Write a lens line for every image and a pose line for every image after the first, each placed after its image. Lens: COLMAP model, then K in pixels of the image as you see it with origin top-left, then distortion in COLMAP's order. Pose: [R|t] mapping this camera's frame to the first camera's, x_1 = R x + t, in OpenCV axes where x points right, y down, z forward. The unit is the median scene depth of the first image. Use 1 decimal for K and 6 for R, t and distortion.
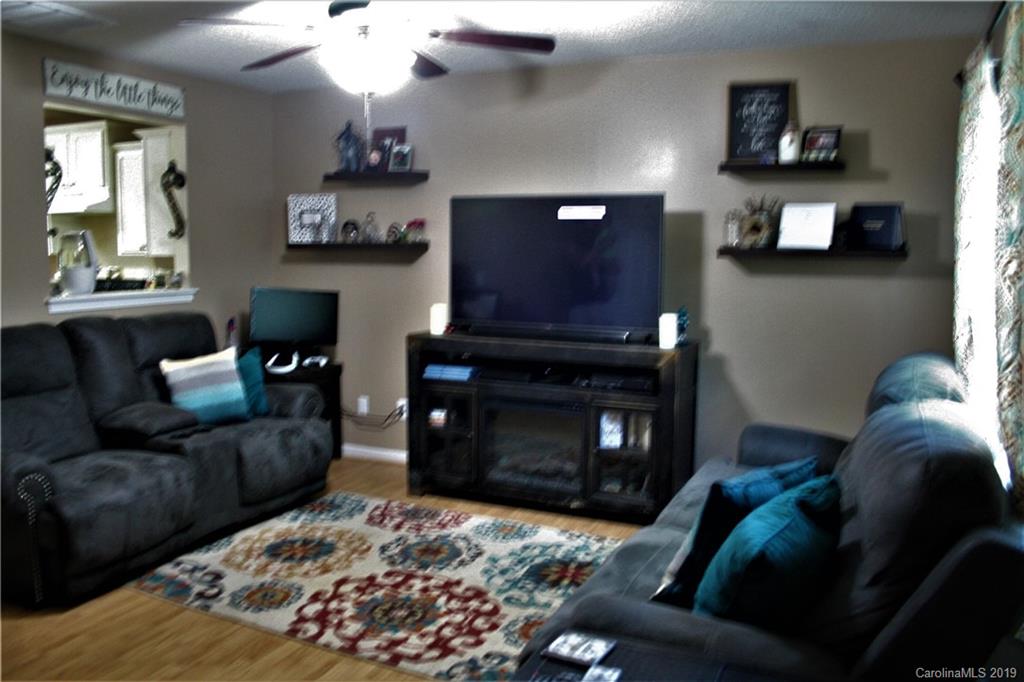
lens RADIAL K [[856.5, 0, 510.5], [0, 856.5, 340.4], [0, 0, 1]] dist [-0.097401, 0.028772]
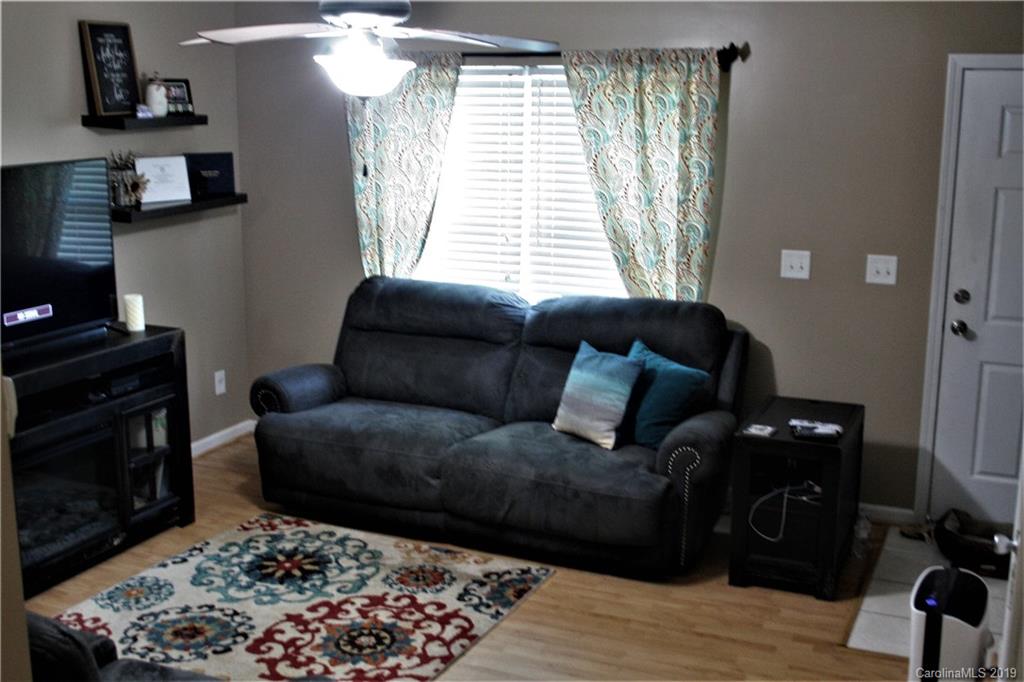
lens RADIAL K [[1186.4, 0, 512.5], [0, 1186.4, 340.4], [0, 0, 1]] dist [-0.004648, 0.000000]
pose [[-0.012903, -0.217753, 0.975919, -1.201525], [0.112097, 0.969532, 0.217810, -0.242062], [-0.993613, 0.112208, 0.011900, 0.698560]]
